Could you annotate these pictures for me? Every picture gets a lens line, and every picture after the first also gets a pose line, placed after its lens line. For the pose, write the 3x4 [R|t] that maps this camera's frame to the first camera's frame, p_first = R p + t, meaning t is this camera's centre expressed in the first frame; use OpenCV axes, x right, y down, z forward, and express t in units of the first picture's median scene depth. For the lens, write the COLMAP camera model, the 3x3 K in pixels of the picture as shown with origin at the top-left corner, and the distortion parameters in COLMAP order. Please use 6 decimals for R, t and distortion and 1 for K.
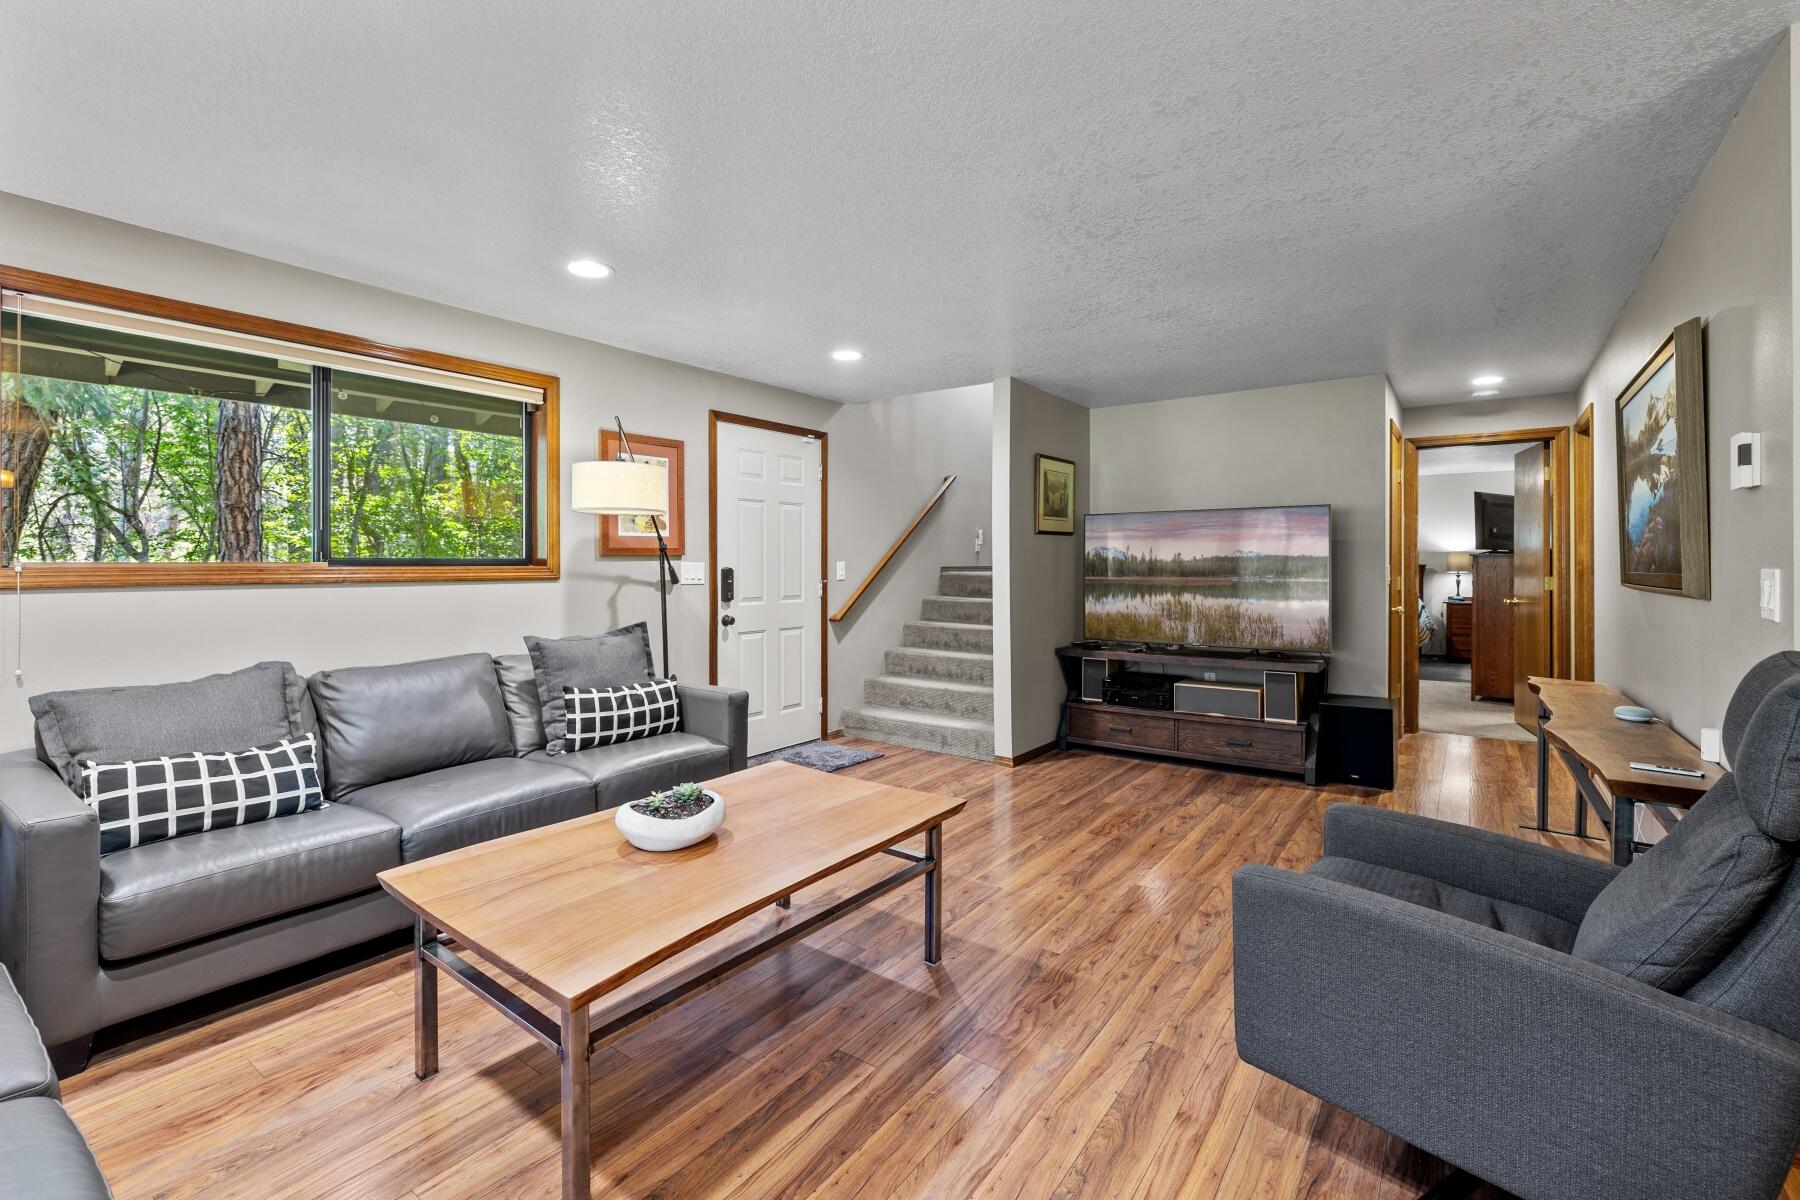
lens RADIAL K [[770.9, 0, 891.1], [0, 770.9, 570.9], [0, 0, 1]] dist [-0.003228, 0.000347]
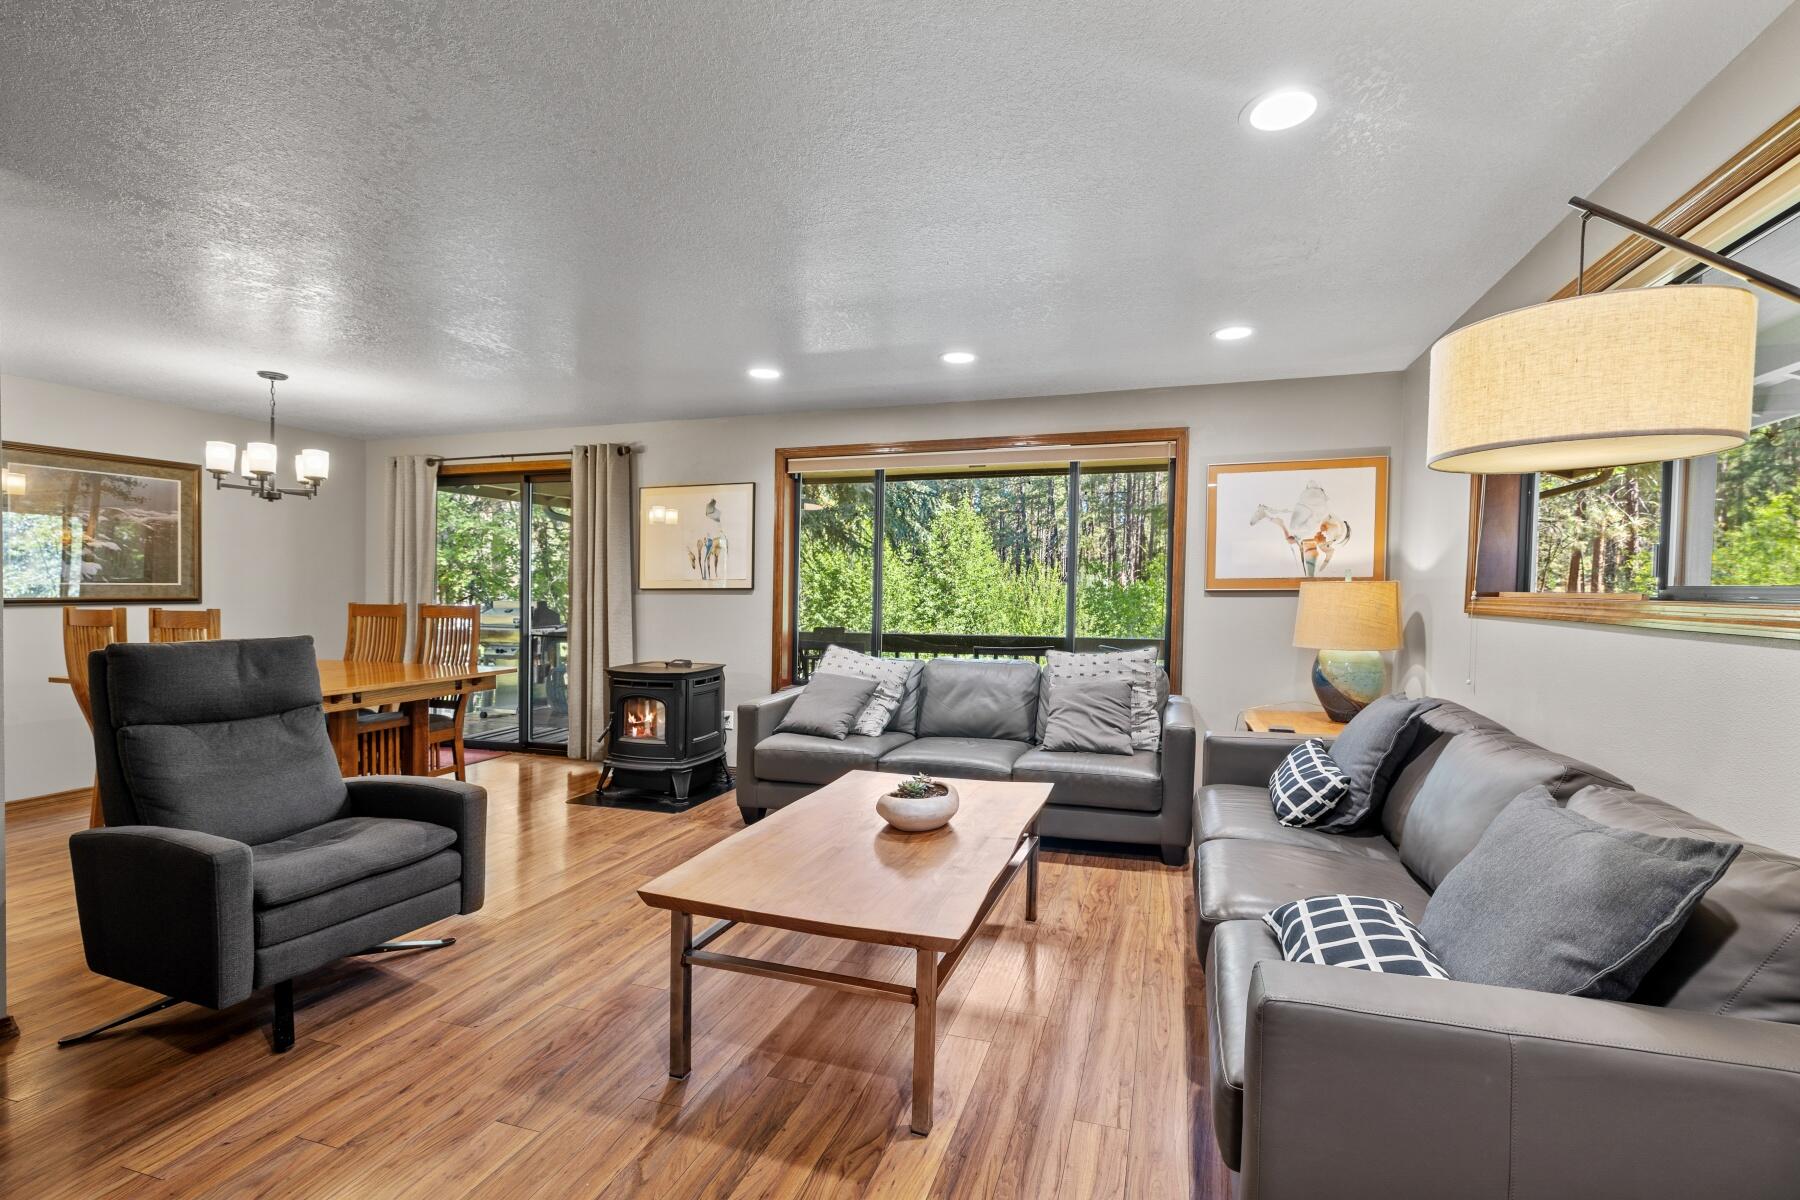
lens RADIAL K [[793.3, 0, 948.4], [0, 793.3, 605.2], [0, 0, 1]] dist [0.008156, -0.000003]
pose [[-0.942007, -0.000081, -0.335592, 0.067499], [-0.011861, 0.999383, 0.033054, -0.021135], [0.335383, 0.035117, -0.941427, 1.780221]]
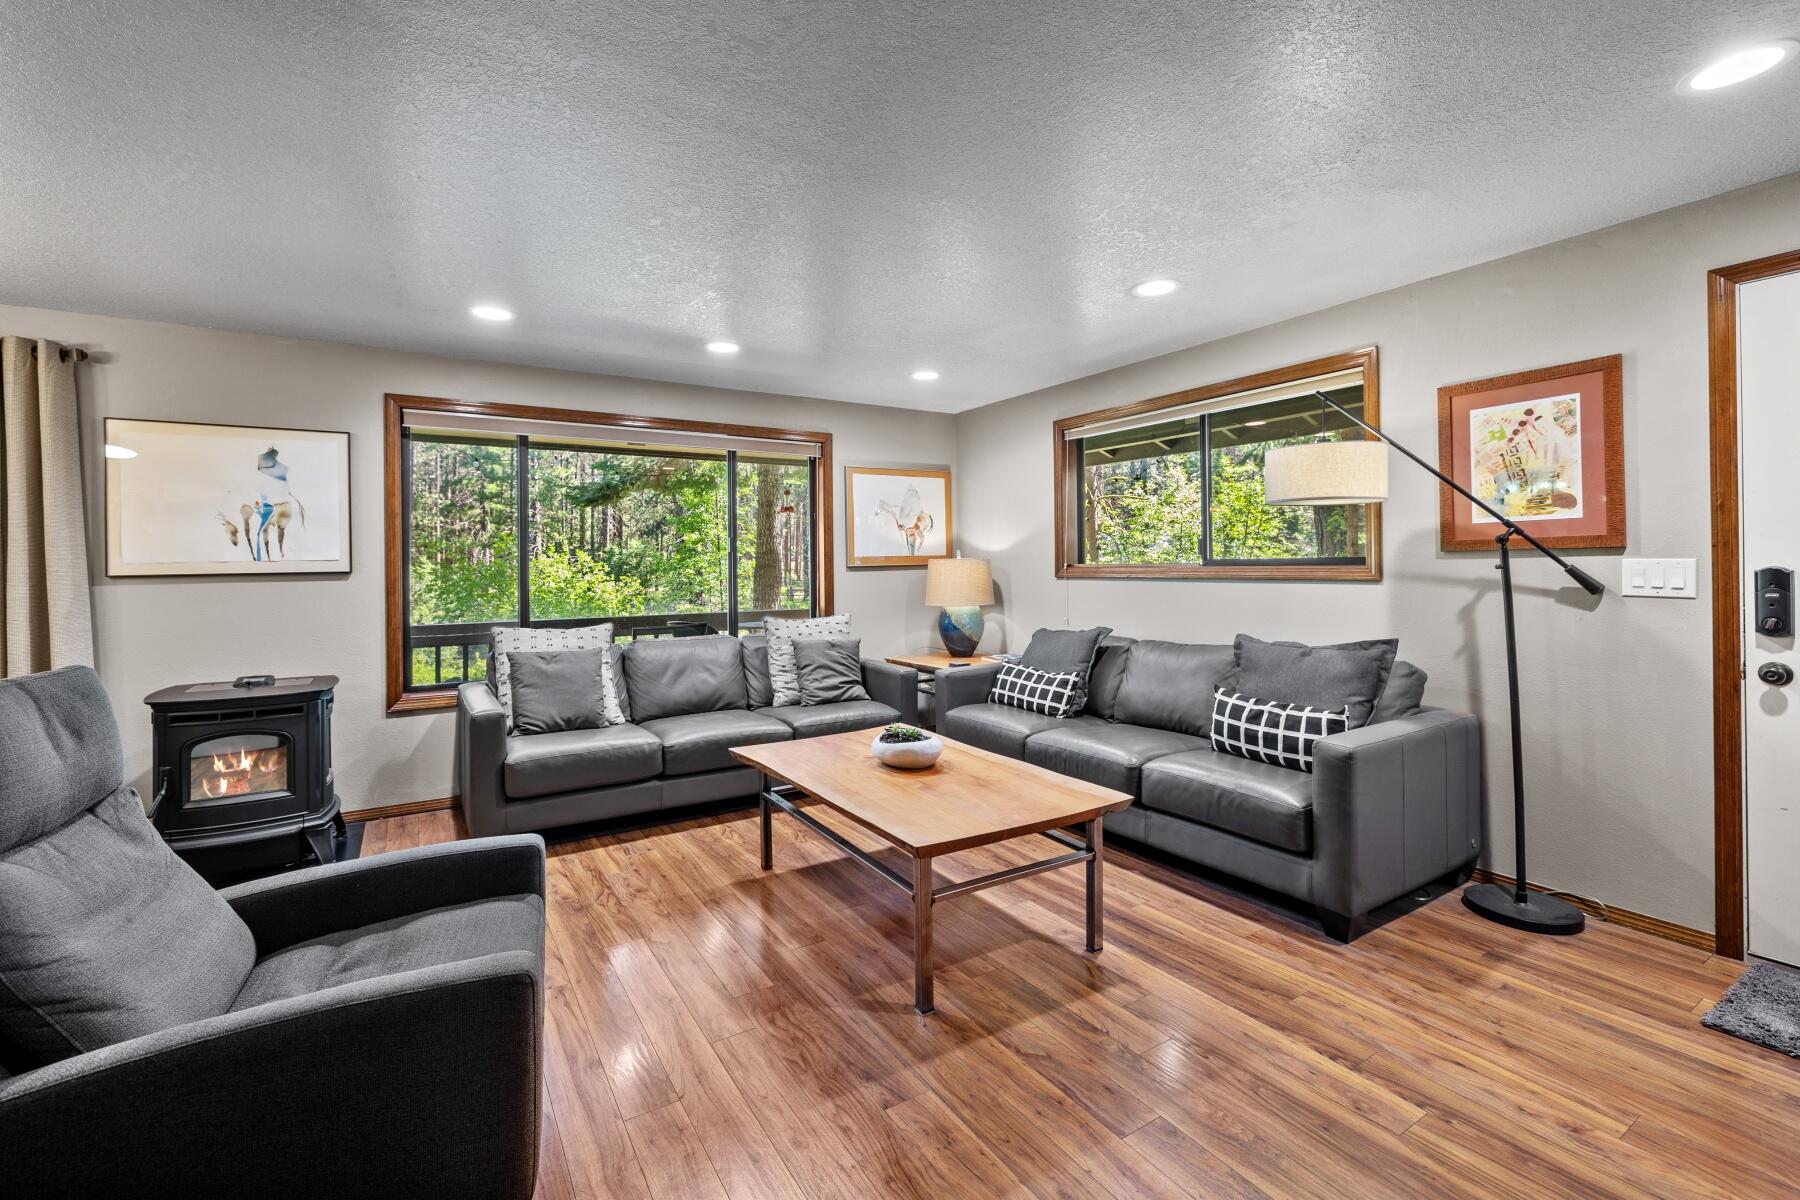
lens RADIAL K [[770.9, 0, 891.1], [0, 770.9, 570.9], [0, 0, 1]] dist [-0.003228, 0.000347]
pose [[-0.363582, 0.007184, -0.931534, 0.851915], [-0.002713, 0.999958, 0.008771, -0.009453], [0.931558, 0.005716, -0.363547, 1.221974]]
